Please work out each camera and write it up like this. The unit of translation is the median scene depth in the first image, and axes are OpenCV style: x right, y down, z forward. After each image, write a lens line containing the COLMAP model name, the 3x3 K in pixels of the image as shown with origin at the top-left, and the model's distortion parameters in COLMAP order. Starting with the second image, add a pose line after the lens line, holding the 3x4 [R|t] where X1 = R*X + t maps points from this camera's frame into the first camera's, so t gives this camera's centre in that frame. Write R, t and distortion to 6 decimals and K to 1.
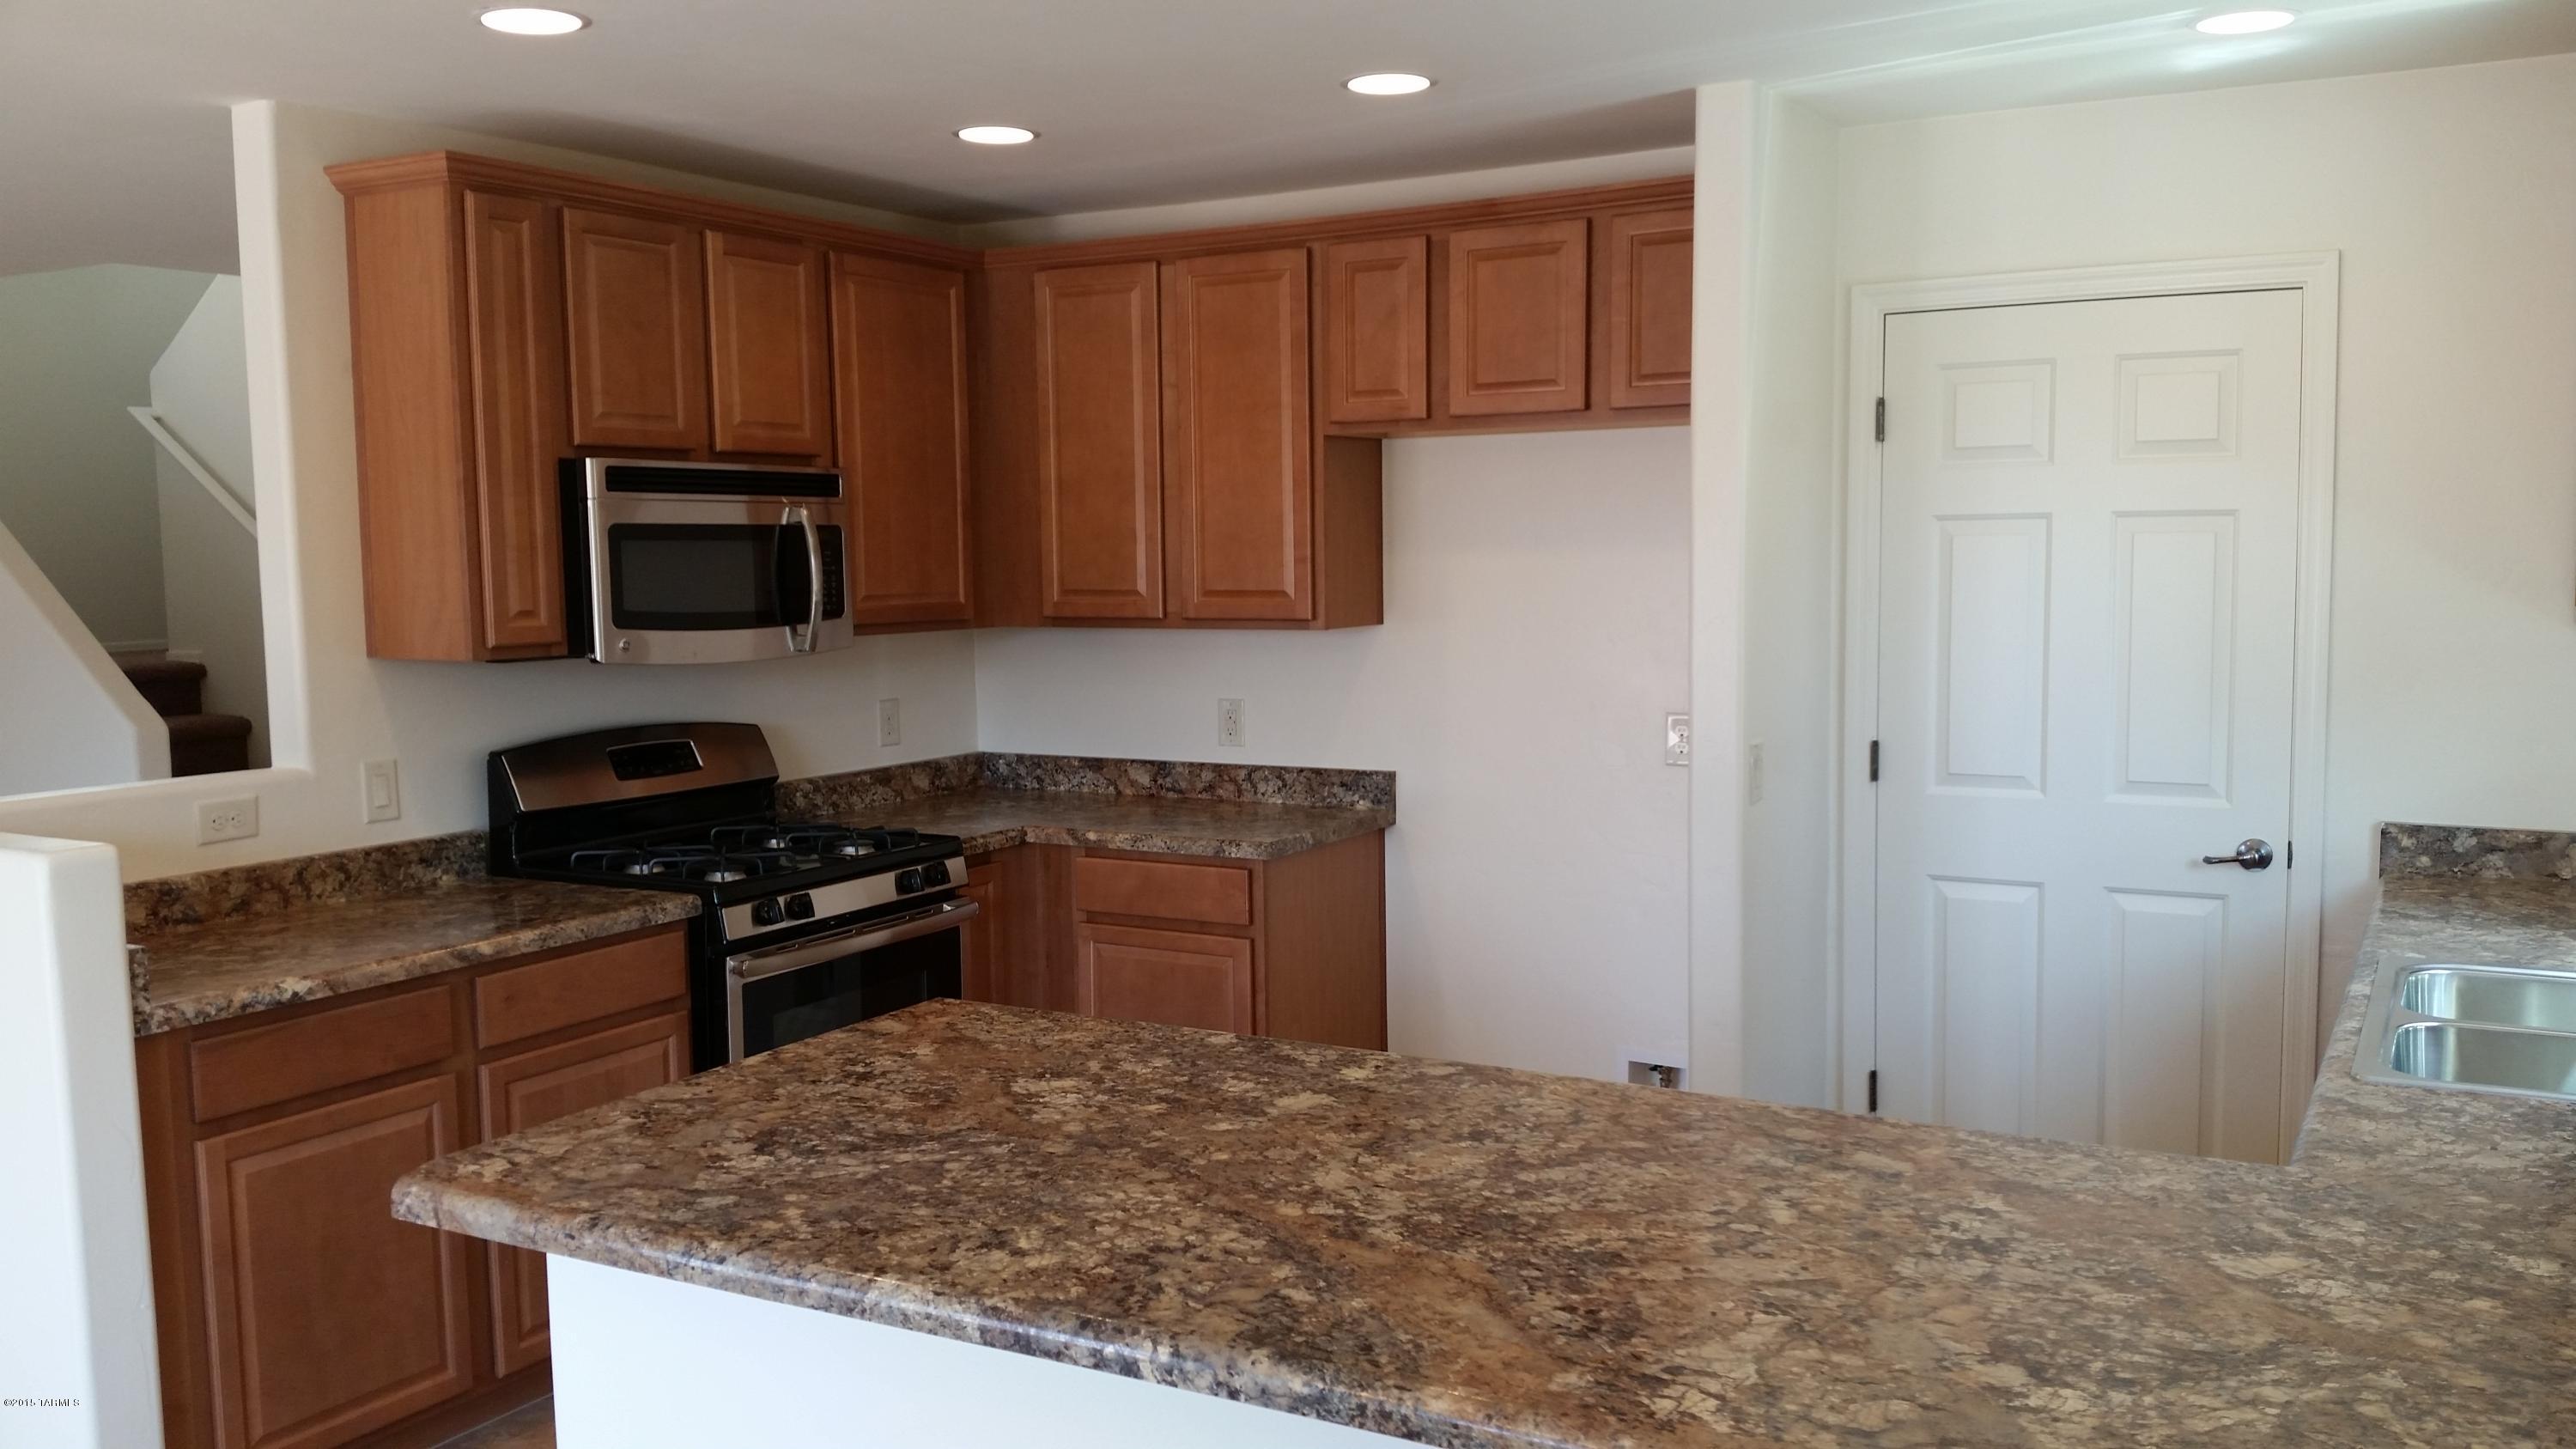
lens RADIAL K [[2098.5, 0, 1269.3], [0, 2098.5, 722.0], [0, 0, 1]] dist [0.110010, -0.223751]
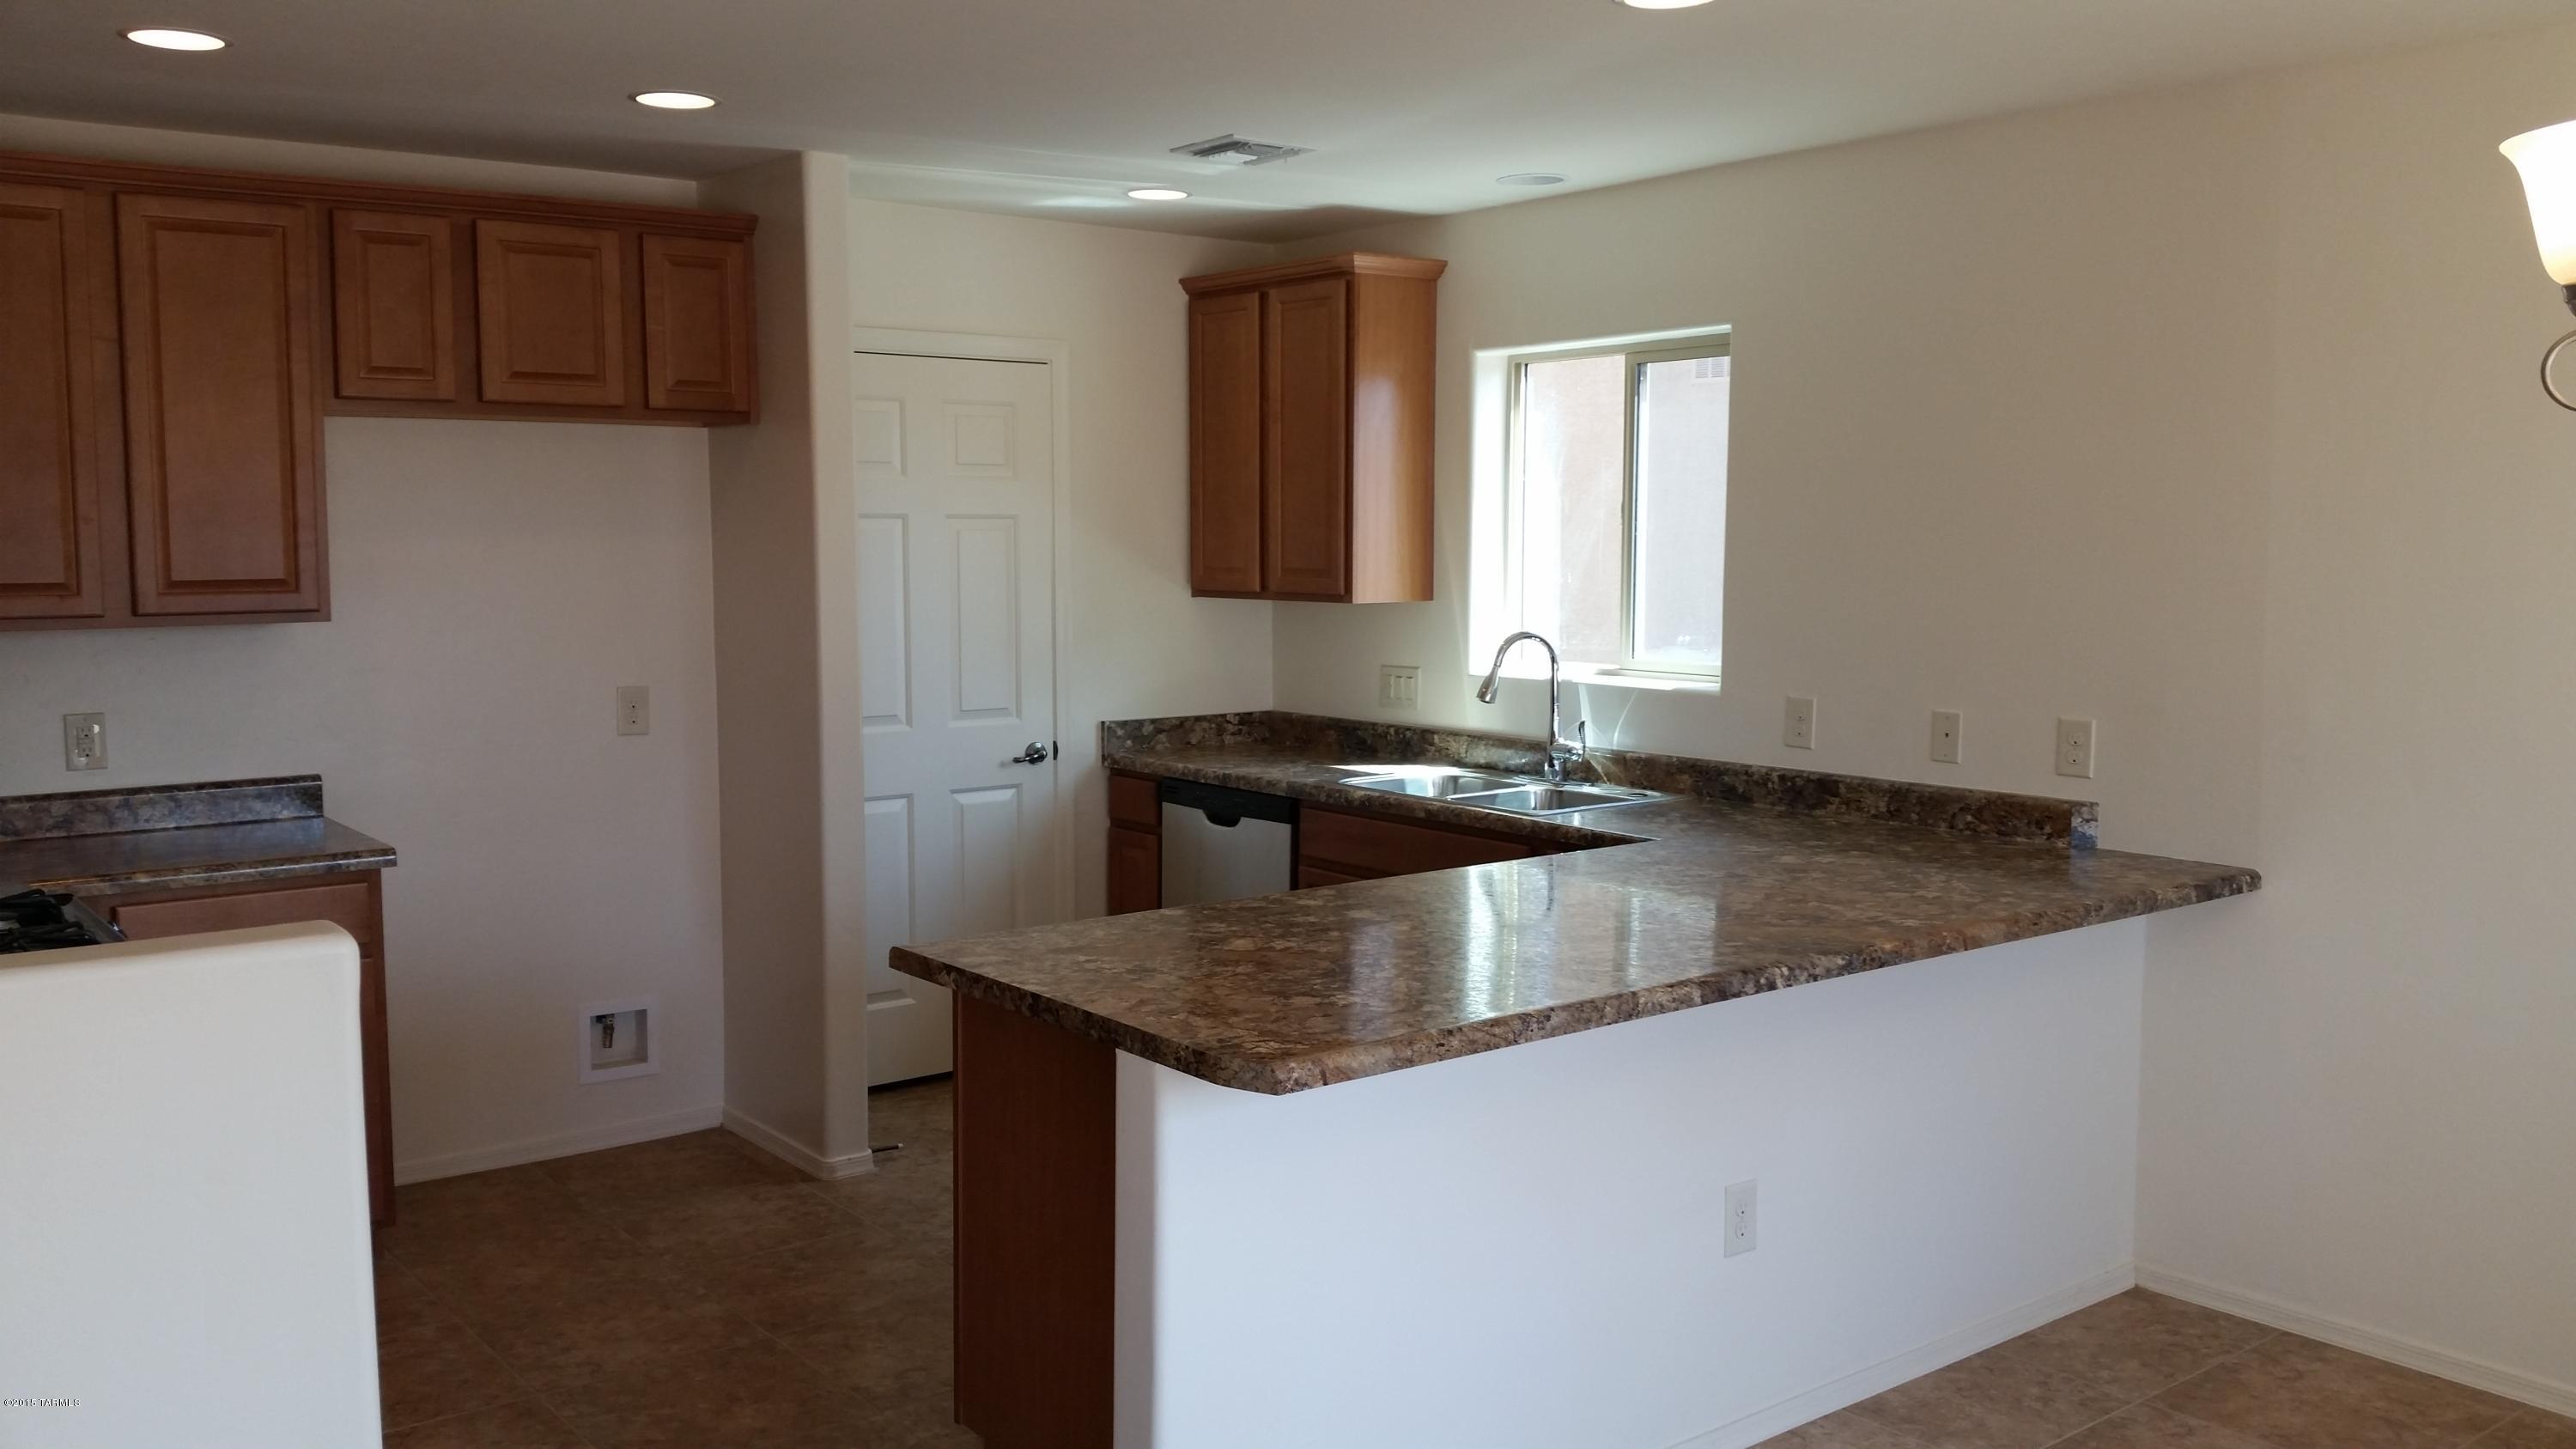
lens RADIAL K [[2098.5, 0, 1269.3], [0, 2098.5, 722.0], [0, 0, 1]] dist [0.110010, -0.223751]
pose [[0.369952, -0.070983, 0.926335, -0.778383], [0.079317, 0.995850, 0.044633, -0.009696], [-0.925659, 0.056962, 0.374047, 0.307235]]
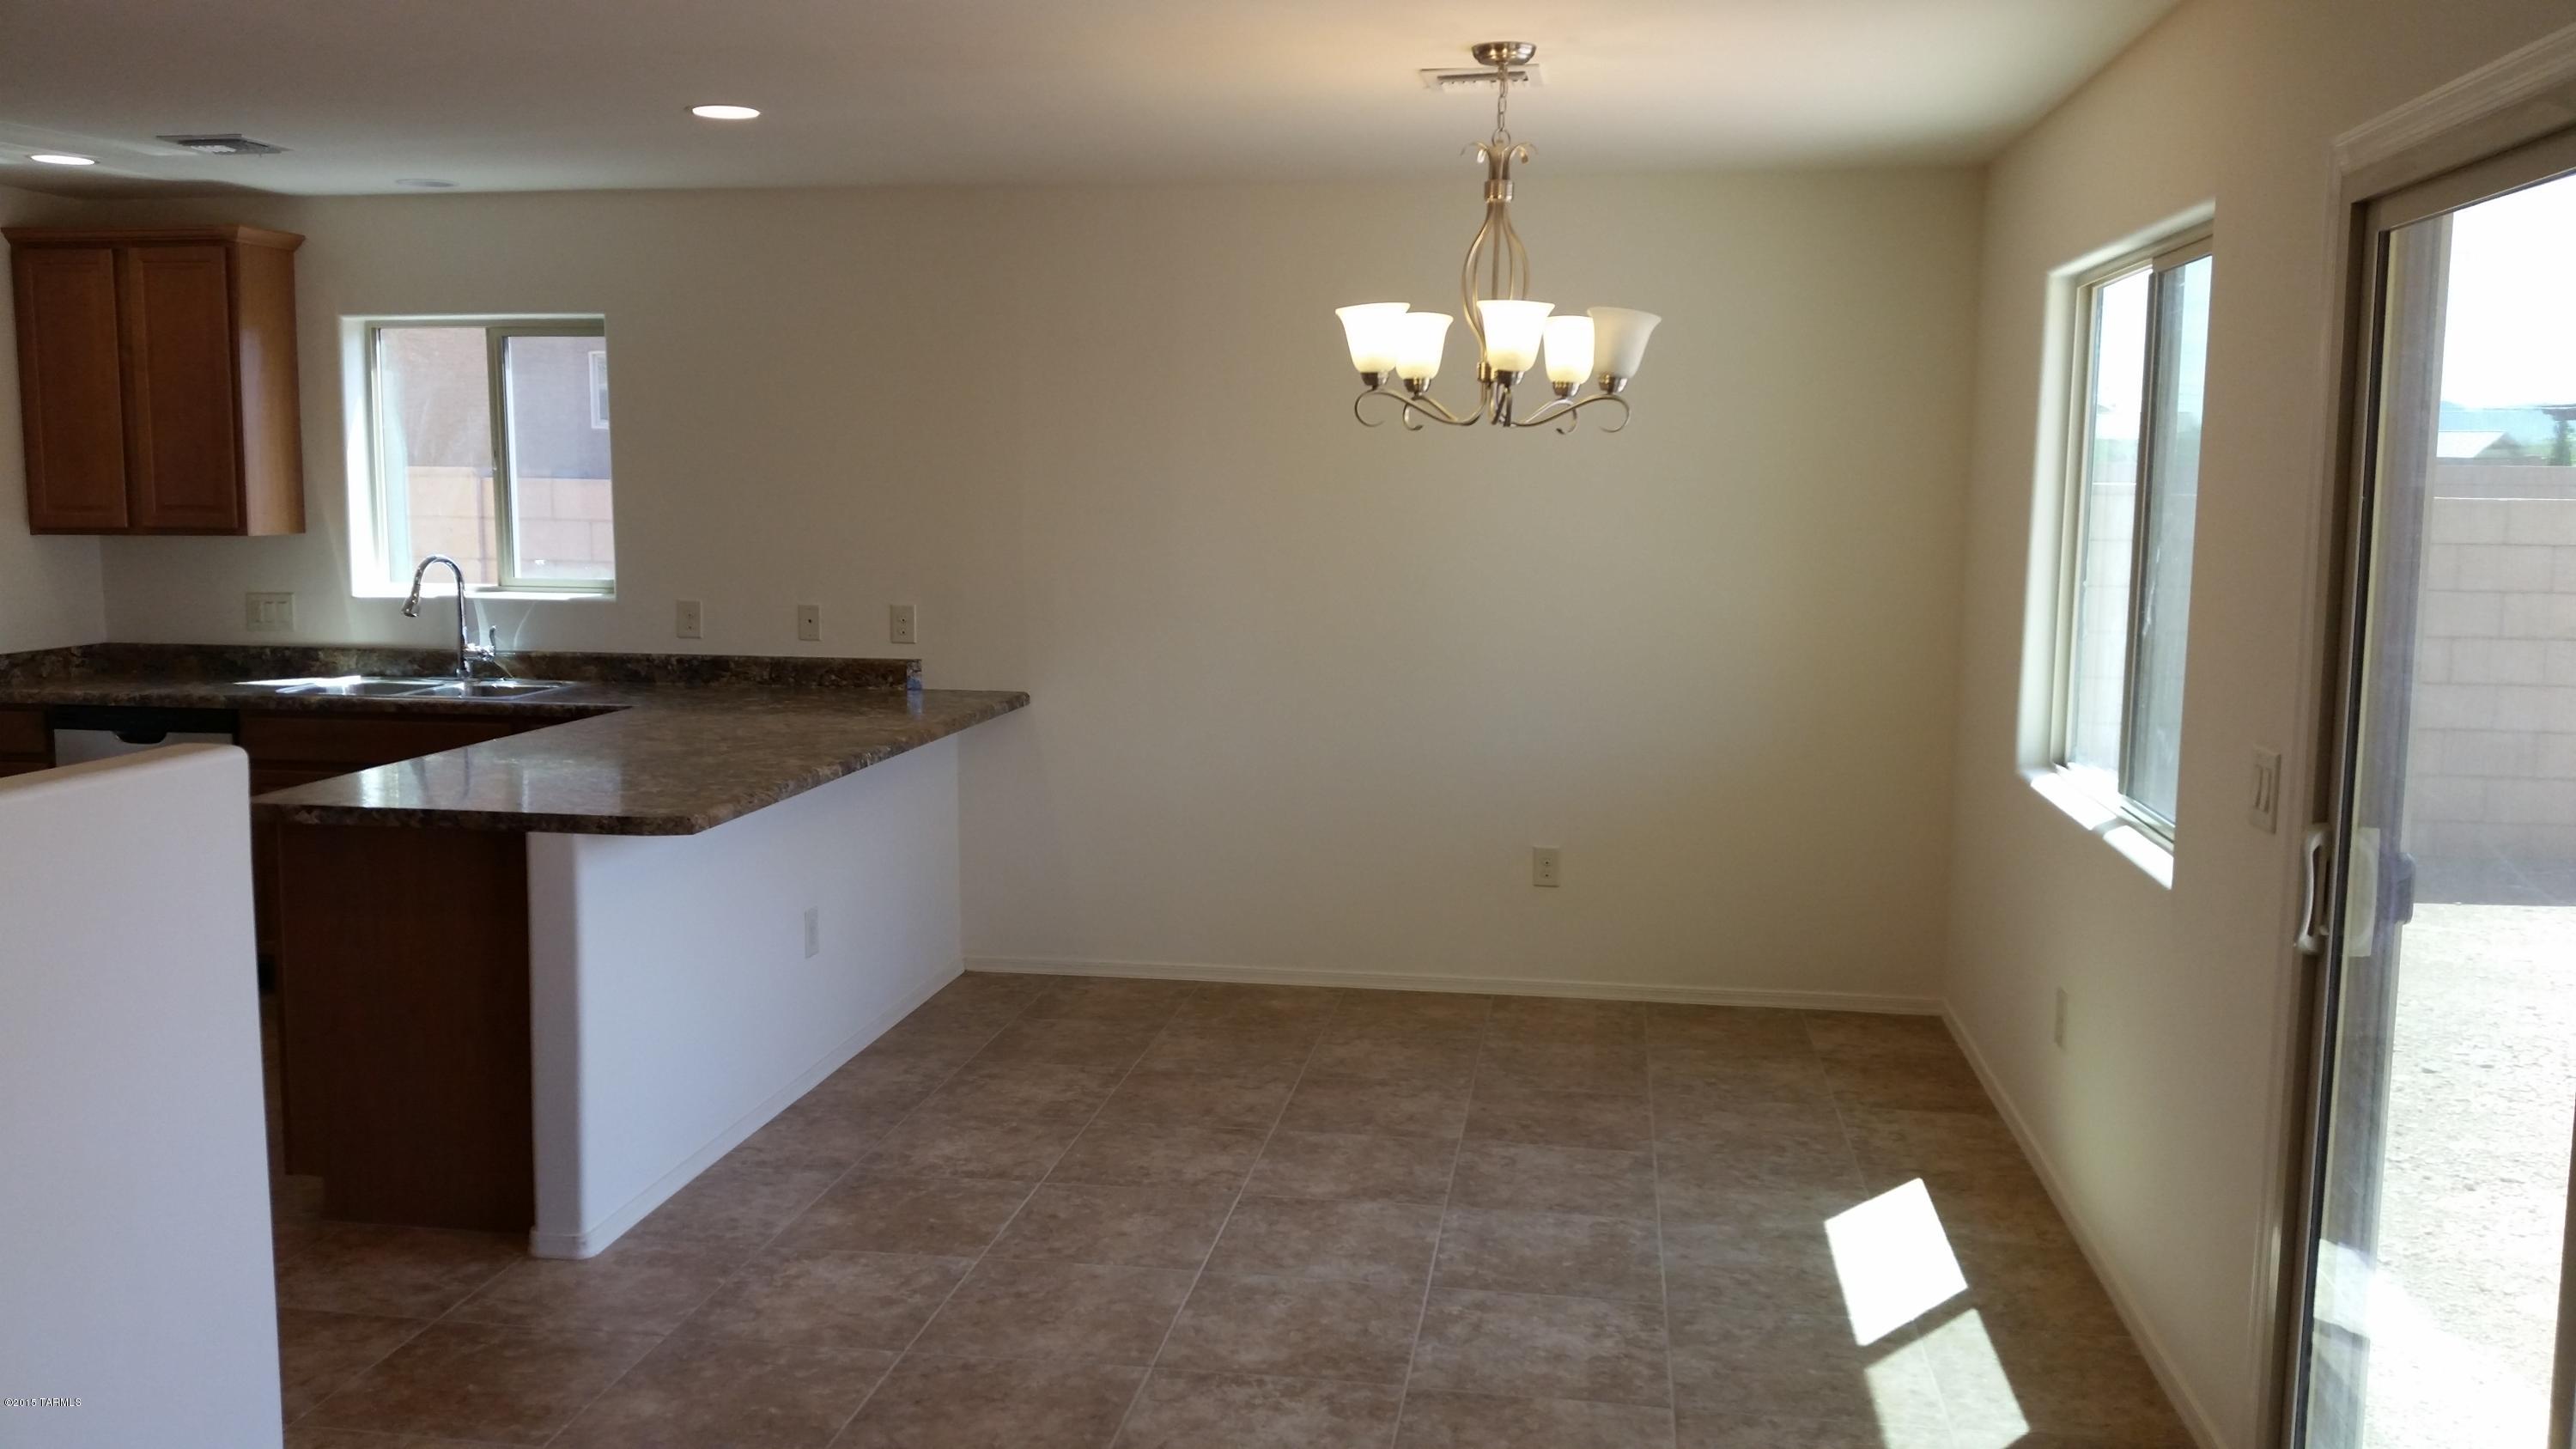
lens RADIAL K [[2098.5, 0, 1269.3], [0, 2098.5, 722.0], [0, 0, 1]] dist [0.110010, -0.223751]
pose [[-0.353106, -0.095383, 0.930708, -1.187882], [0.085721, 0.987307, 0.133705, -0.030379], [-0.931648, 0.126993, -0.340448, 0.604443]]
